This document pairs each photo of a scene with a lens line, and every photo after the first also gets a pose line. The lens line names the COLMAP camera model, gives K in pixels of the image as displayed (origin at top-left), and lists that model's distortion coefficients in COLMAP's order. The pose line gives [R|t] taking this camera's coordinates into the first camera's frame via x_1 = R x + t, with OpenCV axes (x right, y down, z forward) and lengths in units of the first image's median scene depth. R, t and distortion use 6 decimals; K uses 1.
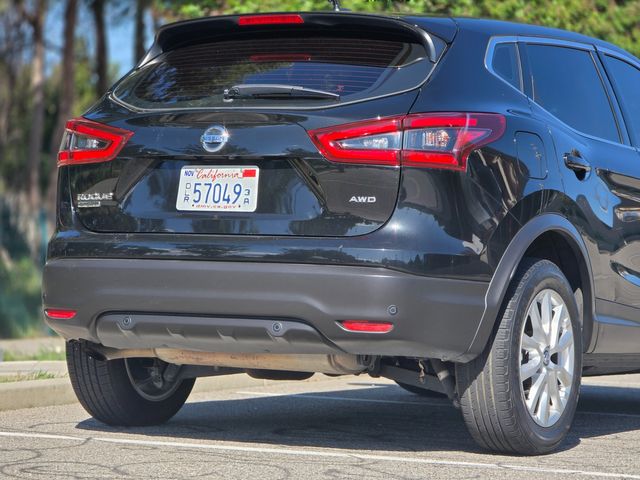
lens RADIAL K [[2105.5, 0, 321.4], [0, 2105.5, 237.7], [0, 0, 1]] dist [0.257463, 0.000000]
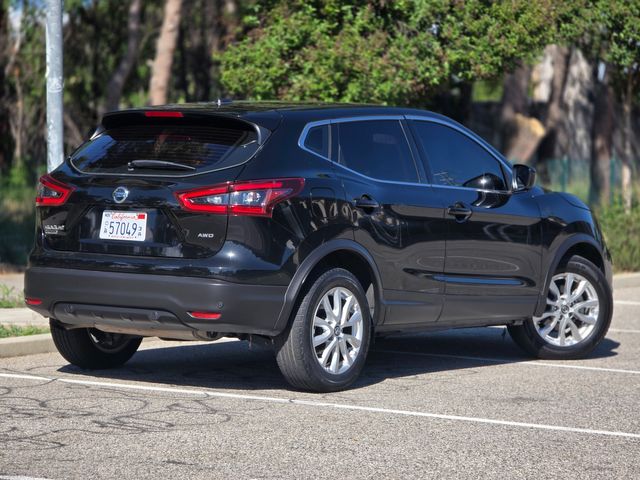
lens RADIAL K [[2105.5, 0, 326.2], [0, 2105.5, 238.9], [0, 0, 1]] dist [0.257463, 0.000000]
pose [[0.993647, -0.000121, -0.112539, 0.281078], [0.005981, 0.998643, 0.051737, -0.094374], [0.112380, -0.052082, 0.992299, -0.562474]]
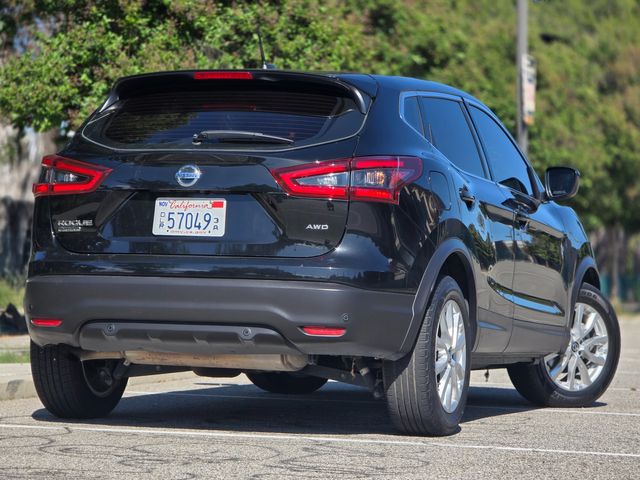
lens RADIAL K [[2105.5, 0, 317.9], [0, 2105.5, 238.2], [0, 0, 1]] dist [0.257463, 0.000000]
pose [[0.985734, 0.002379, 0.168295, -0.178215], [-0.001768, 0.999991, -0.003778, -0.006841], [-0.168302, 0.003426, 0.985730, -0.193875]]
